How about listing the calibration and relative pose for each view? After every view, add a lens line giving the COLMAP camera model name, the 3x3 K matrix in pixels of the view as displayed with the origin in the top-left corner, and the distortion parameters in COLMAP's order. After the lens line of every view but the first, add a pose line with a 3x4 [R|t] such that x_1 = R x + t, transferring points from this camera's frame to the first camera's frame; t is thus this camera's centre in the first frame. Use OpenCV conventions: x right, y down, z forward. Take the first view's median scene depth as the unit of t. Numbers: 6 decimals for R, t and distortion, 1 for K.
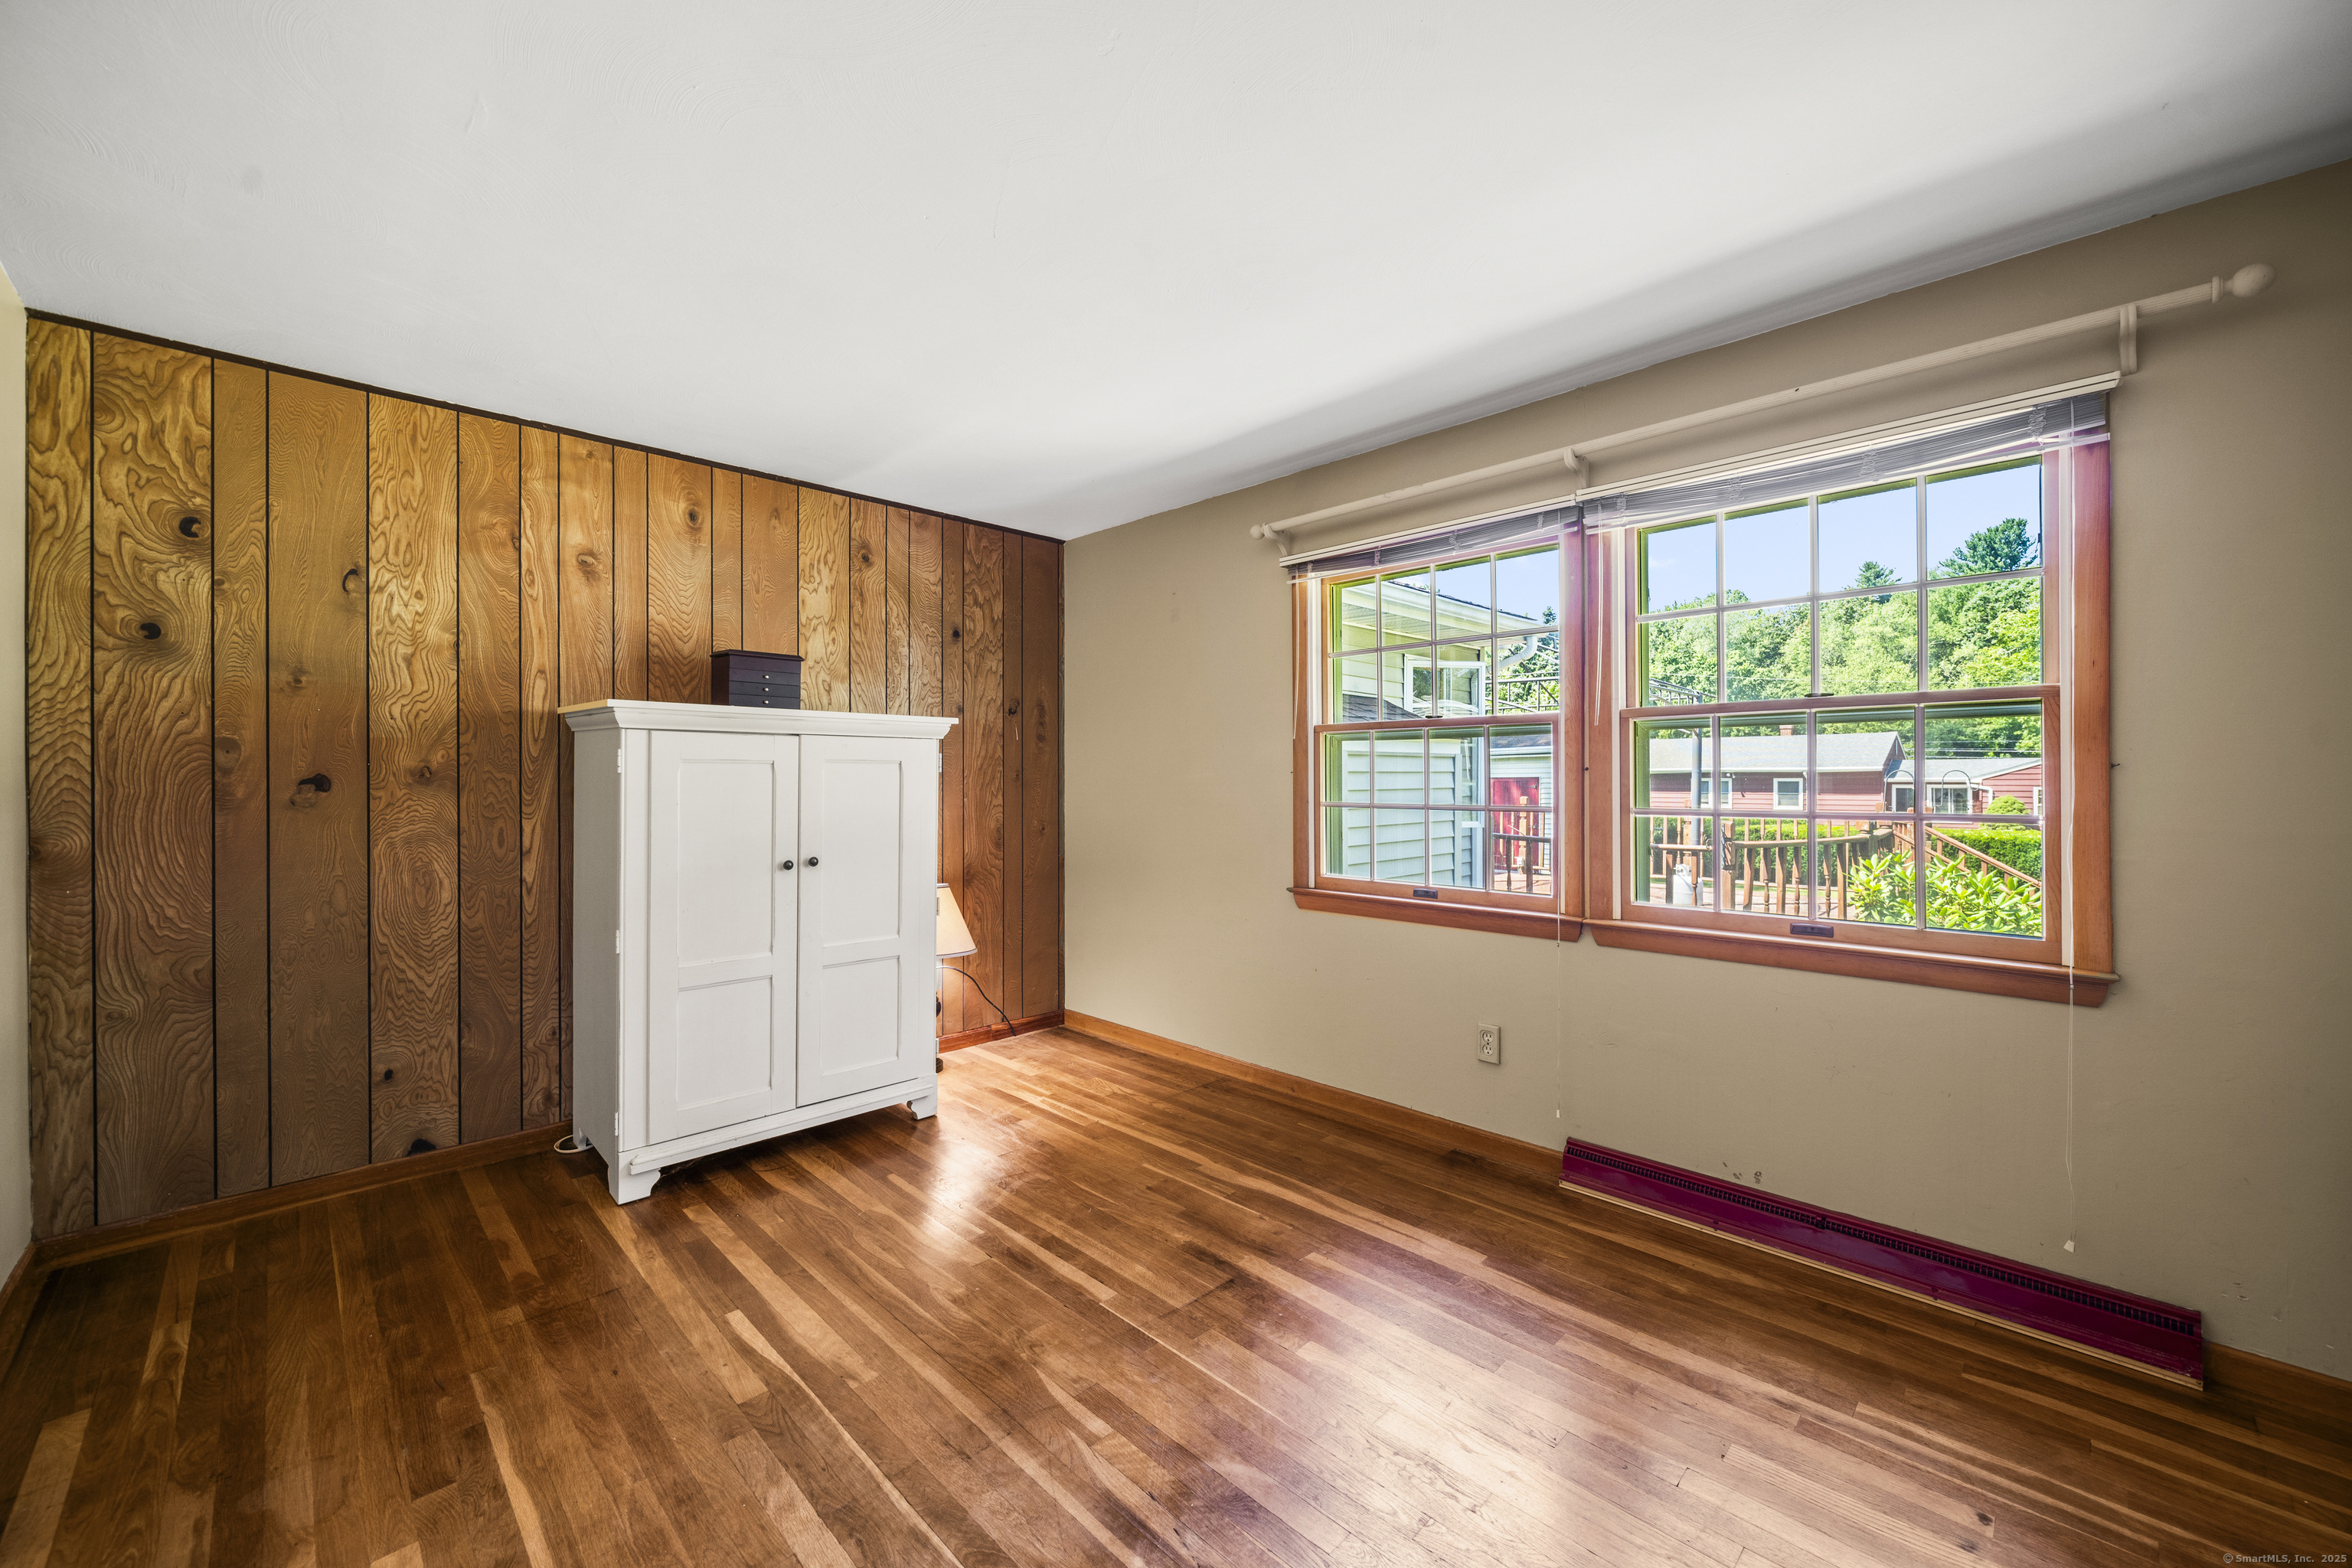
lens RADIAL K [[900.5, 0, 1166.8], [0, 900.5, 775.9], [0, 0, 1]] dist [-0.002226, 0.000019]
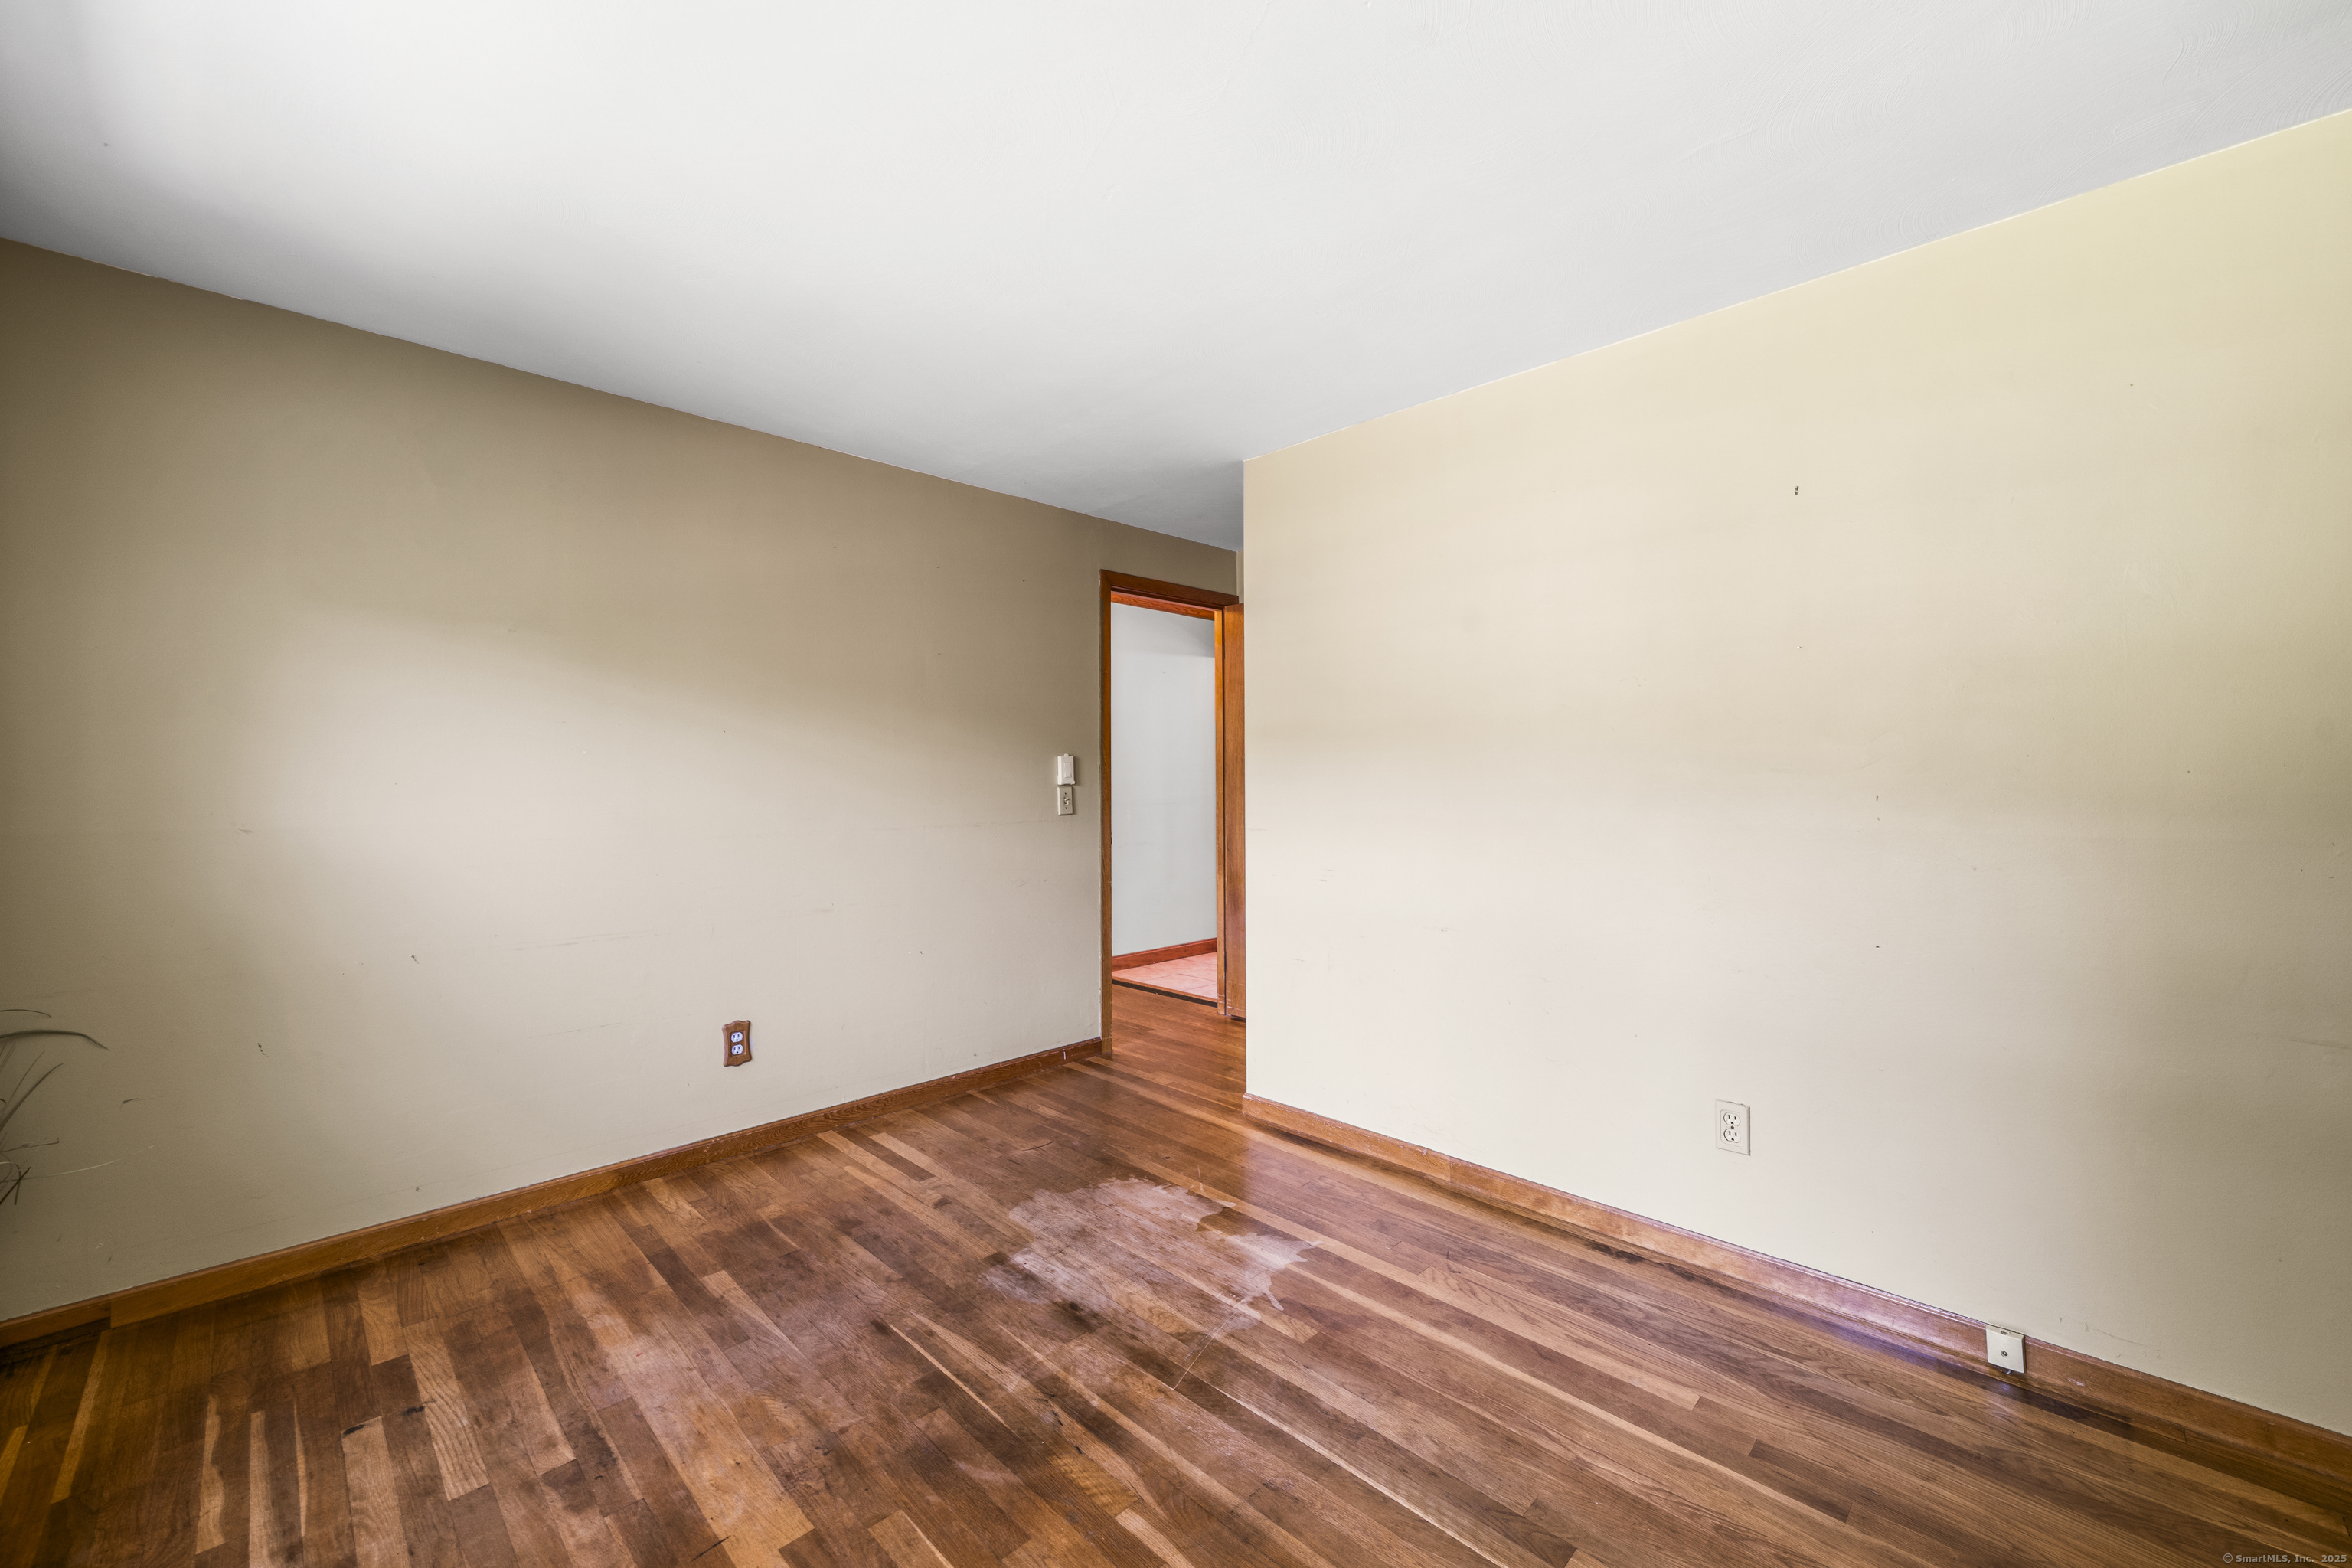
lens RADIAL K [[900.5, 0, 1175.9], [0, 900.5, 781.6], [0, 0, 1]] dist [-0.002226, 0.000019]
pose [[-0.999793, 0.003020, -0.020136, -0.060975], [0.002956, 0.999990, 0.003238, 0.000613], [0.020145, 0.003178, -0.999792, 1.116175]]
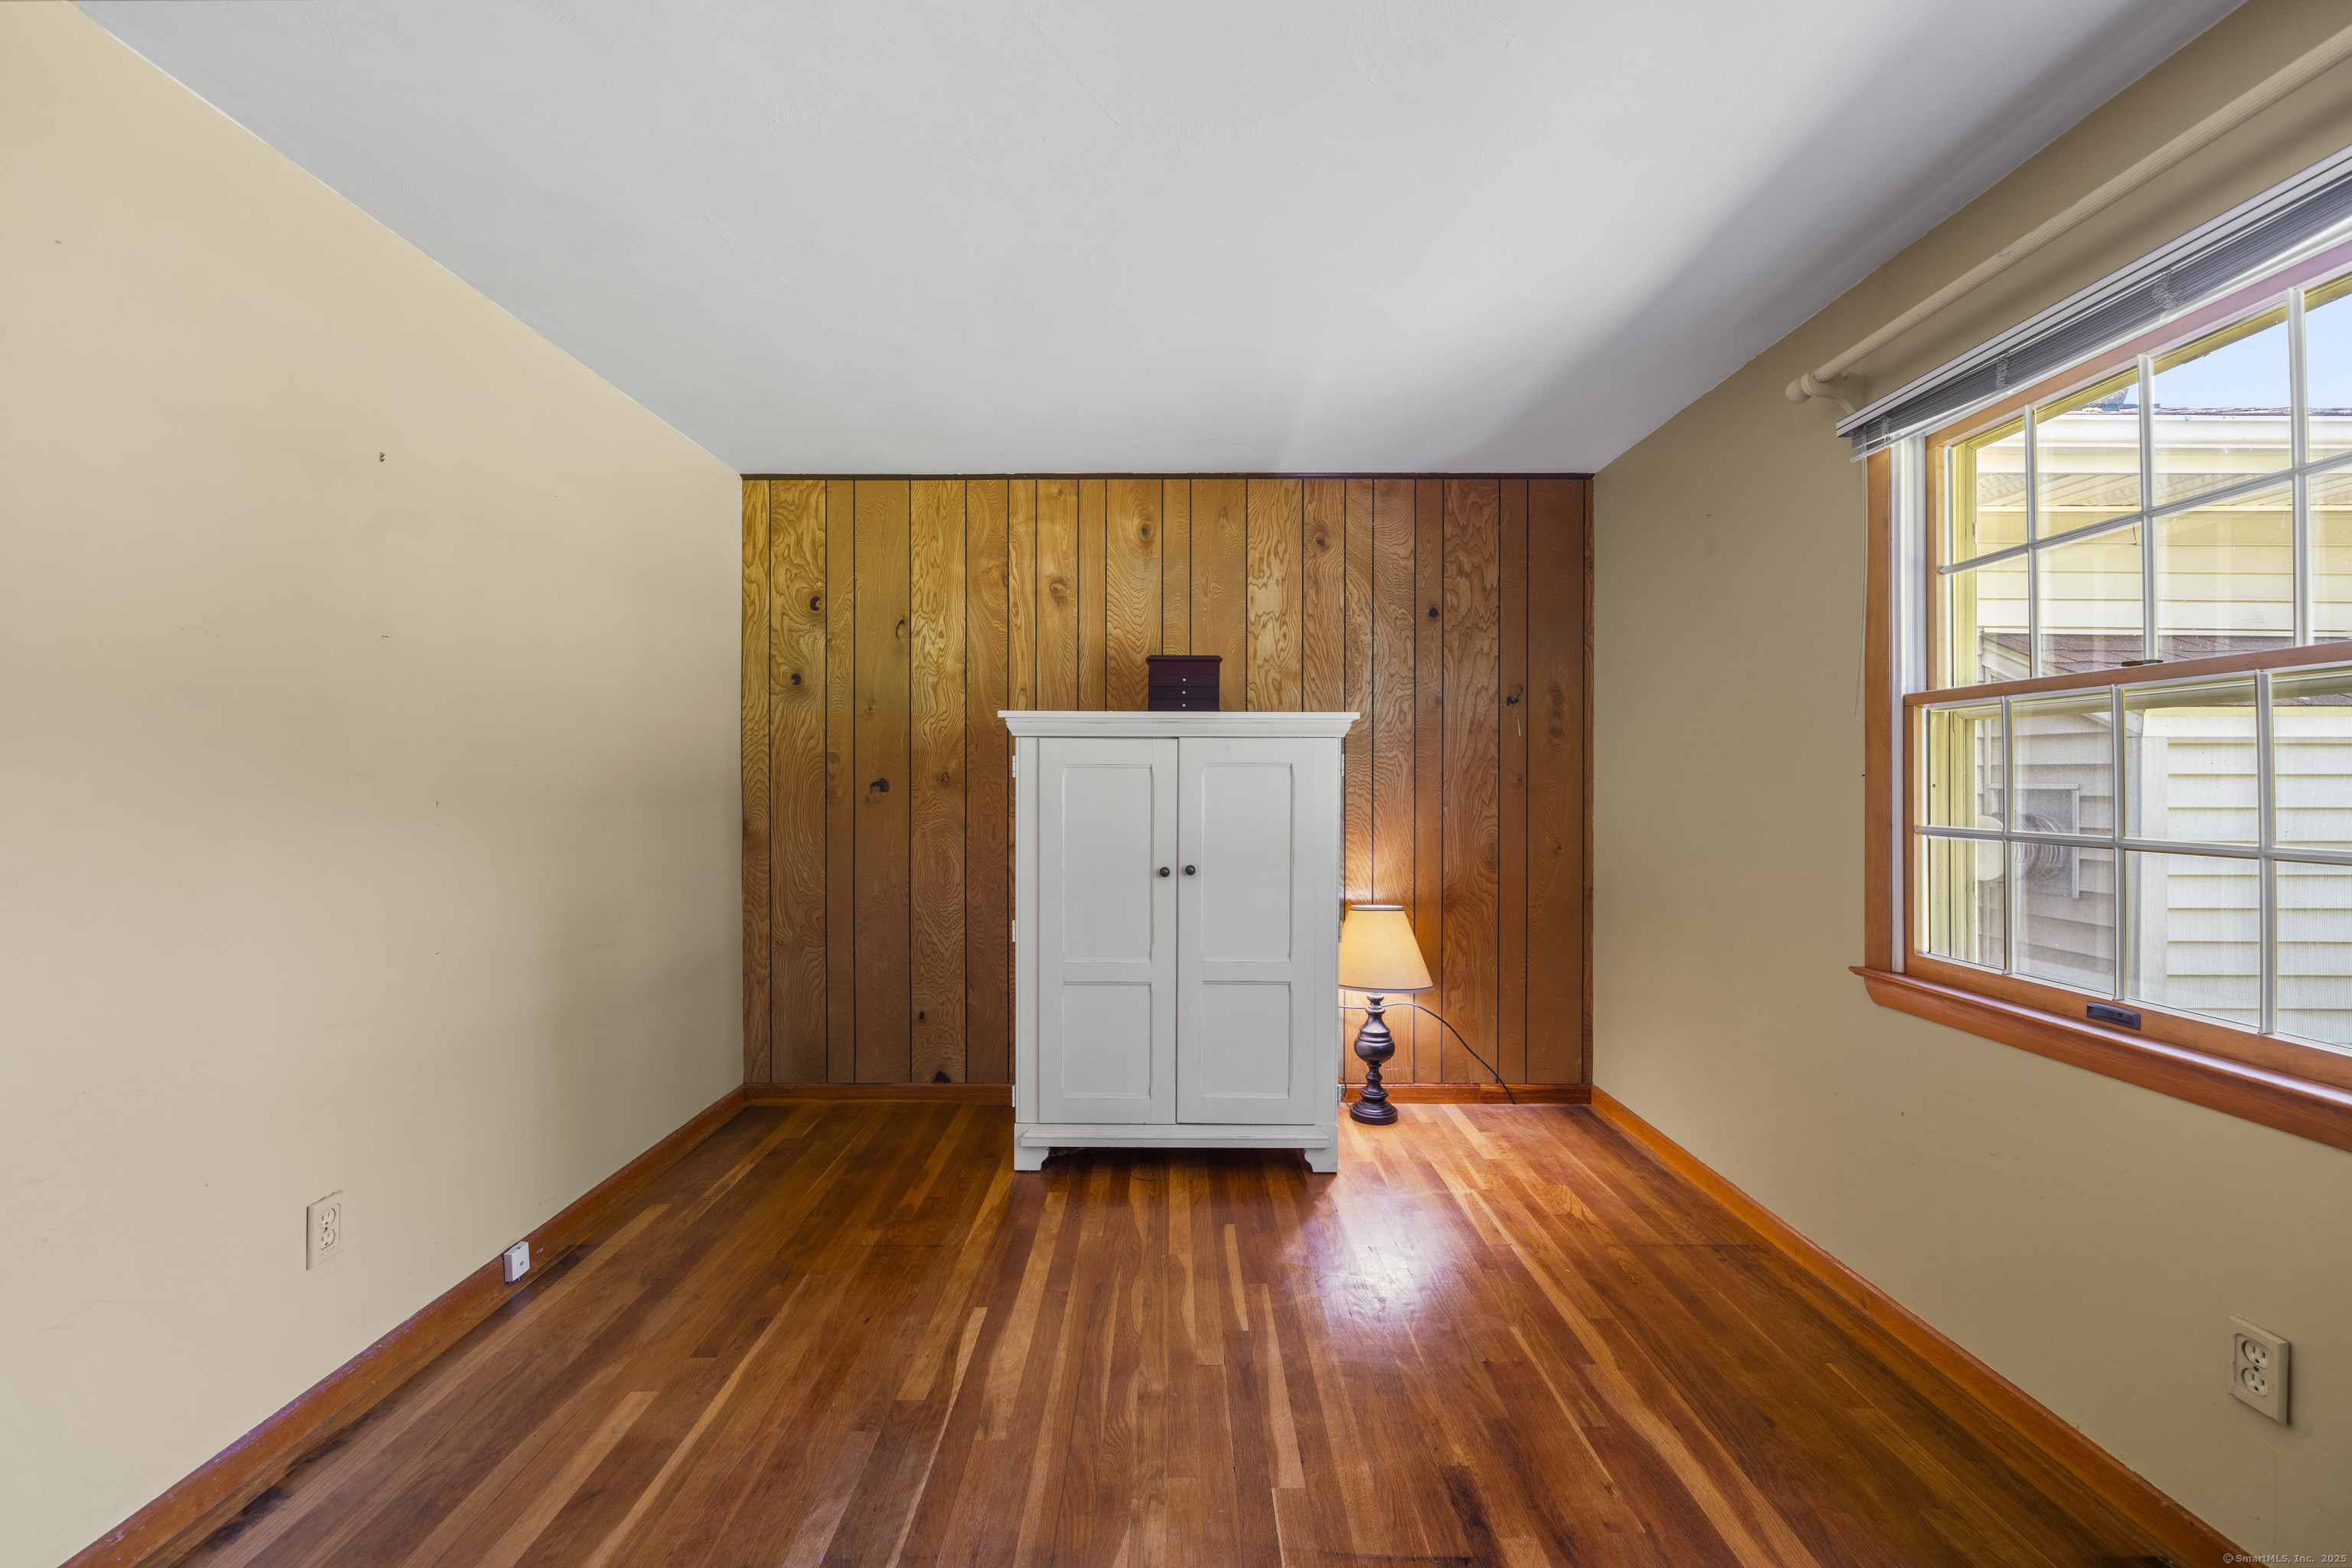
lens RADIAL K [[939.9, 0, 1179.7], [0, 939.9, 783.4], [0, 0, 1]] dist [-0.000542, -0.000113]
pose [[0.719256, 0.003616, -0.694736, 0.301784], [-0.001264, 0.999992, 0.003896, -0.000548], [0.694744, -0.001924, 0.719254, 0.286311]]
